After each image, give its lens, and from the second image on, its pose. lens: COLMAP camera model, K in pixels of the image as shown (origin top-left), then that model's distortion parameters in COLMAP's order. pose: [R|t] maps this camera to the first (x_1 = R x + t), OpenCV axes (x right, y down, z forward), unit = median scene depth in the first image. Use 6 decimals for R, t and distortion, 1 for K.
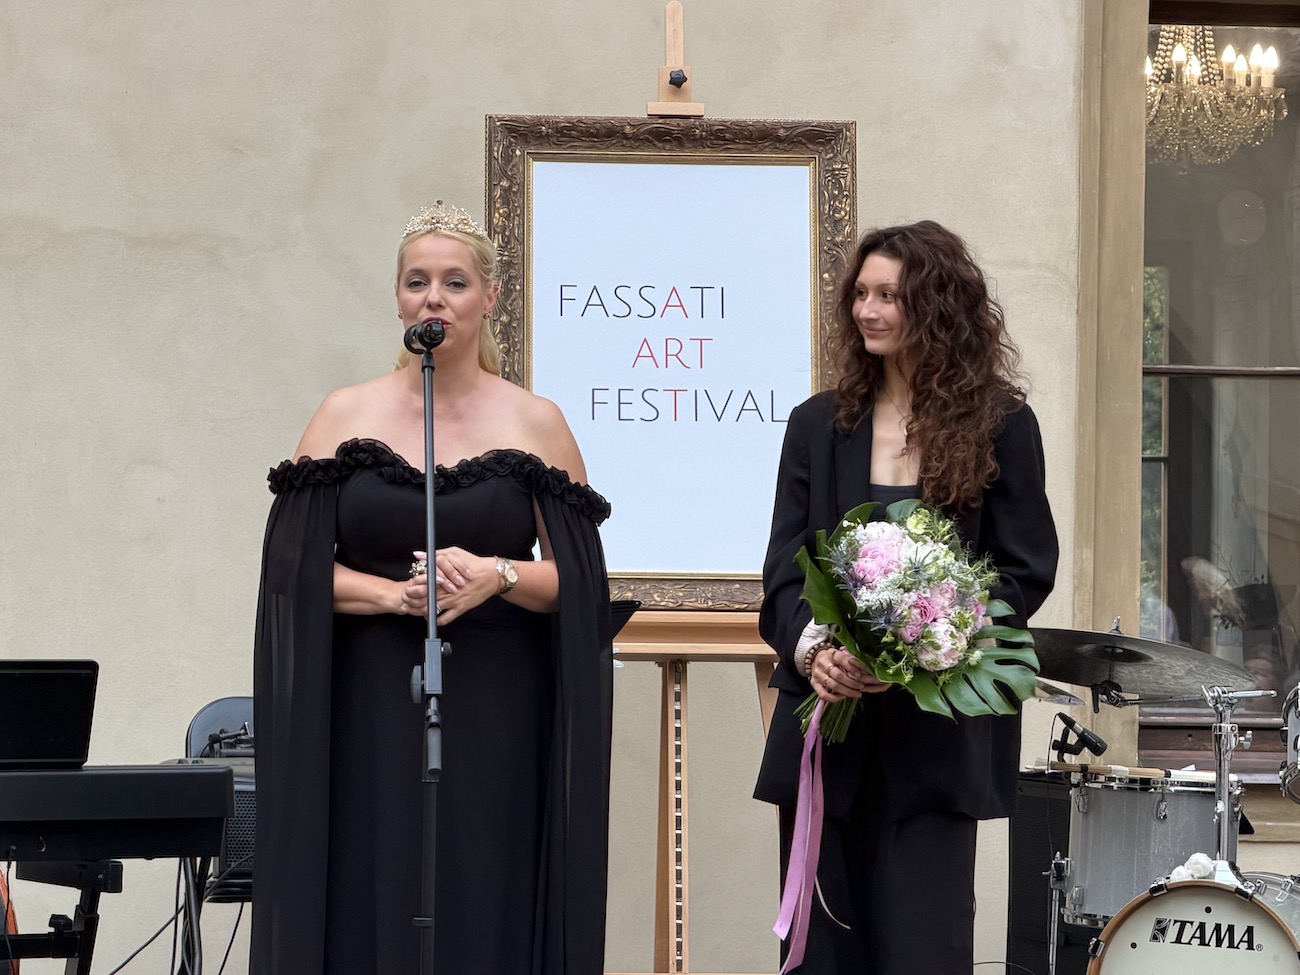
lens RADIAL K [[5754.7, 0, 645.5], [0, 5754.7, 491.0], [0, 0, 1]] dist [0.085632, 0.000000]
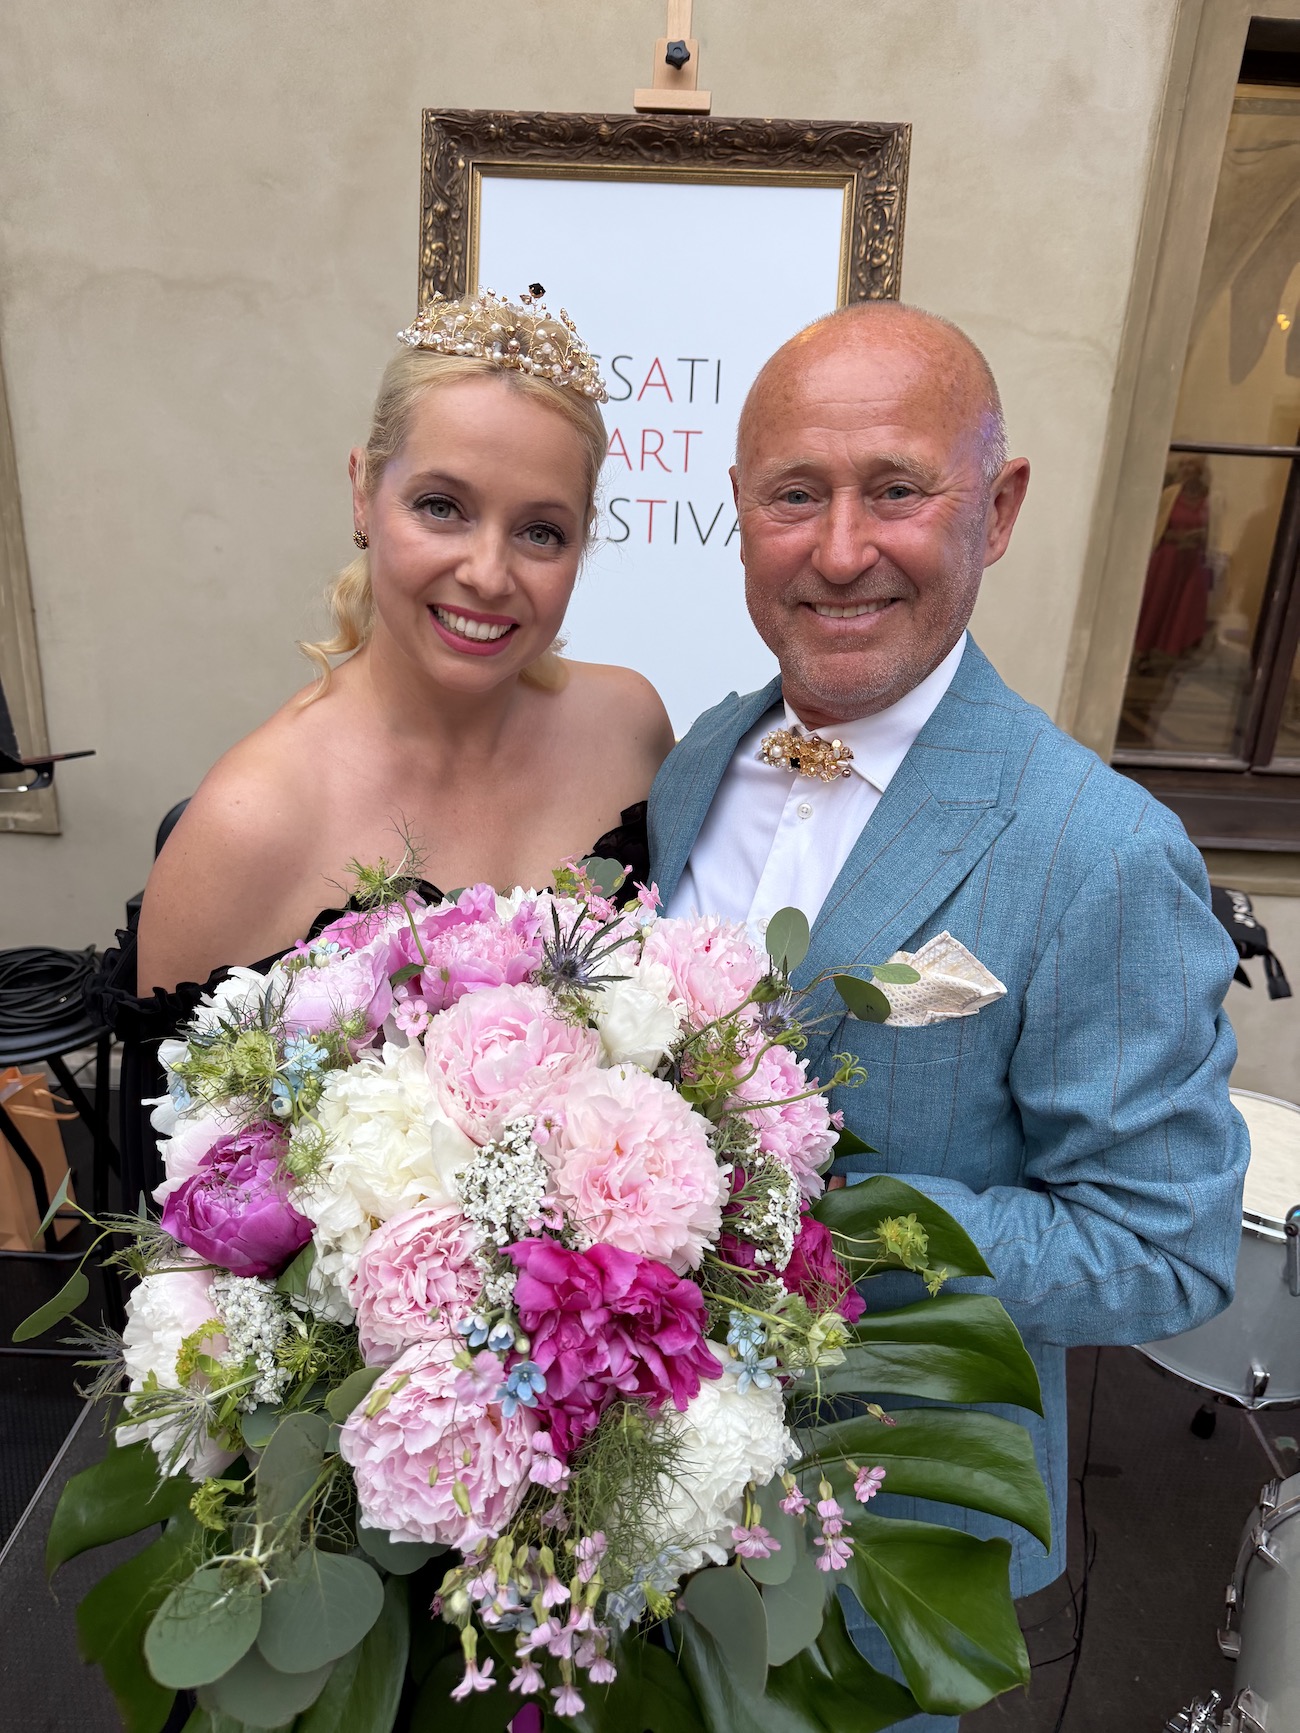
lens RADIAL K [[1195.9, 0, 671.1], [0, 1195.9, 854.0], [0, 0, 1]] dist [0.015963, -0.030581]
pose [[0.990788, 0.079901, -0.109343, 0.030059], [-0.033214, 0.926113, 0.375780, -0.034503], [0.131289, -0.368687, 0.920235, 0.824189]]
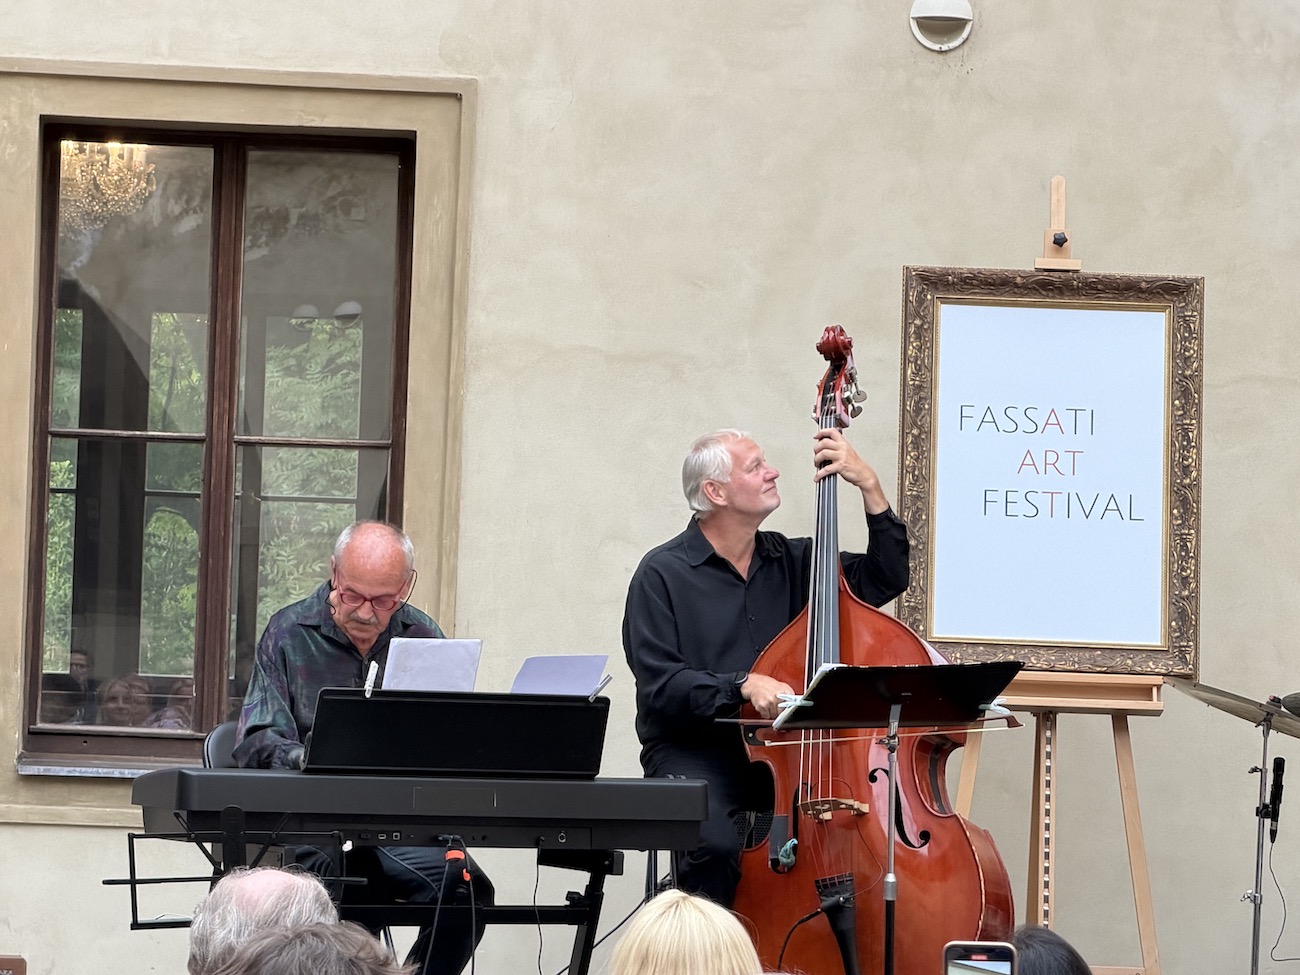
lens RADIAL K [[6034.4, 0, 656.6], [0, 6034.4, 476.2], [0, 0, 1]] dist [-0.075155, 0.000000]
pose [[0.997924, 0.022936, -0.060187, -0.001702], [-0.023546, 0.999678, -0.009450, -0.006754], [0.059950, 0.010847, 0.998142, -0.293576]]
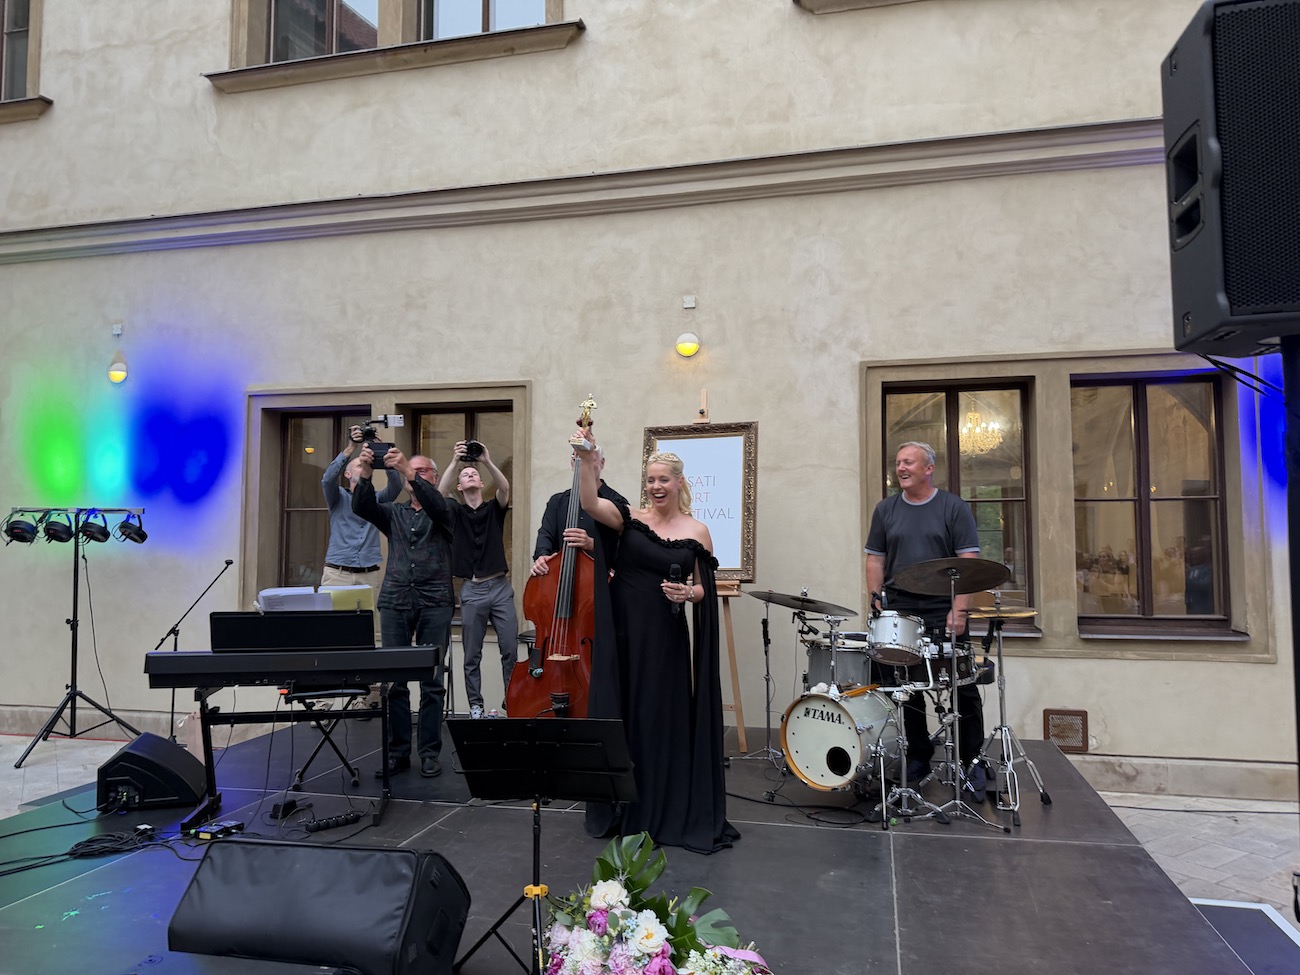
lens RADIAL K [[897.1, 0, 635.4], [0, 897.1, 497.0], [0, 0, 1]] dist [0.015963, -0.030581]
pose [[0.932382, -0.032832, -0.359982, 0.147679], [0.016995, 0.998747, -0.047074, -0.002189], [0.361076, 0.037773, 0.931771, 0.530164]]
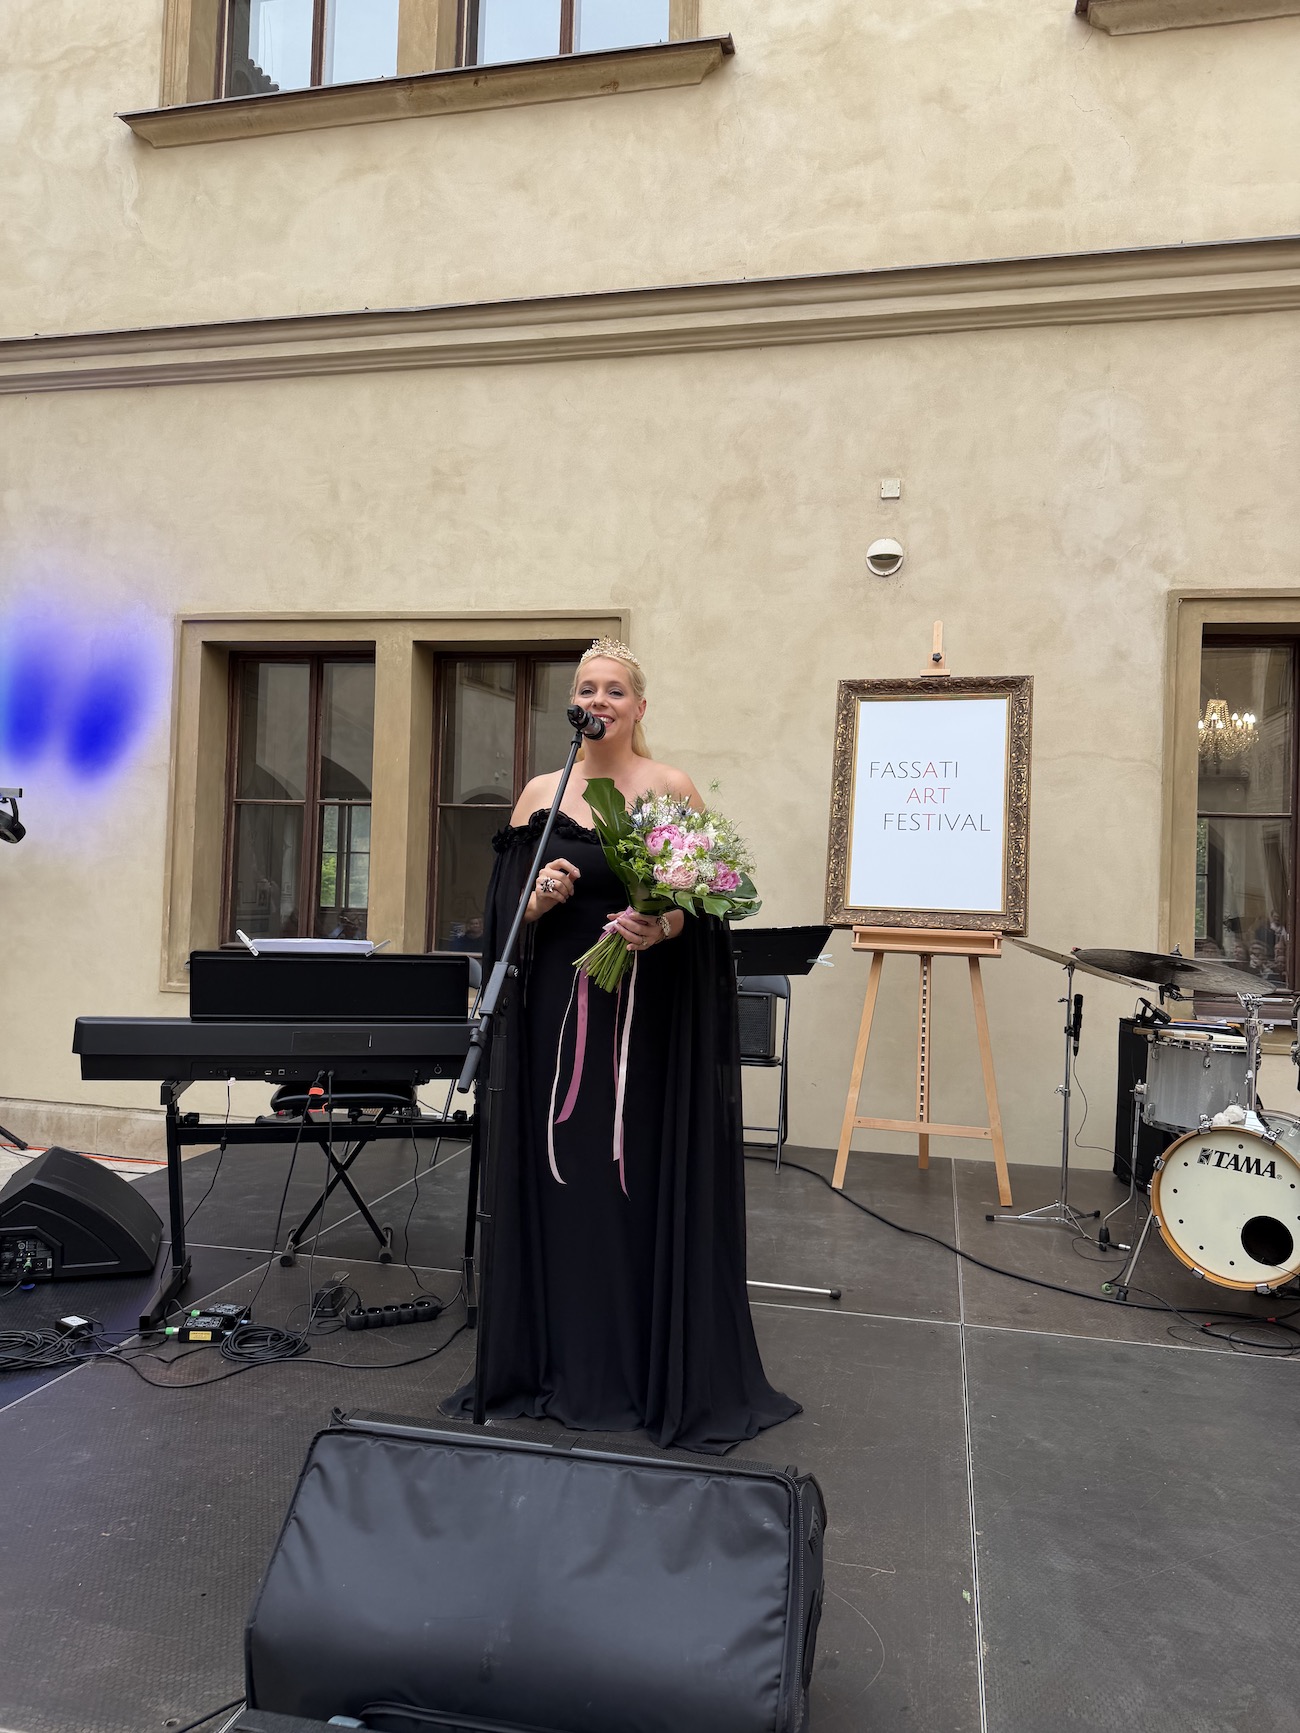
lens RADIAL K [[1195.9, 0, 619.9], [0, 1195.9, 862.5], [0, 0, 1]] dist [0.015963, -0.030581]
pose [[0.934183, 0.010415, -0.356642, 0.051243], [-0.015937, 0.999794, -0.012547, 0.005345], [0.356438, 0.017405, 0.934157, 0.581991]]
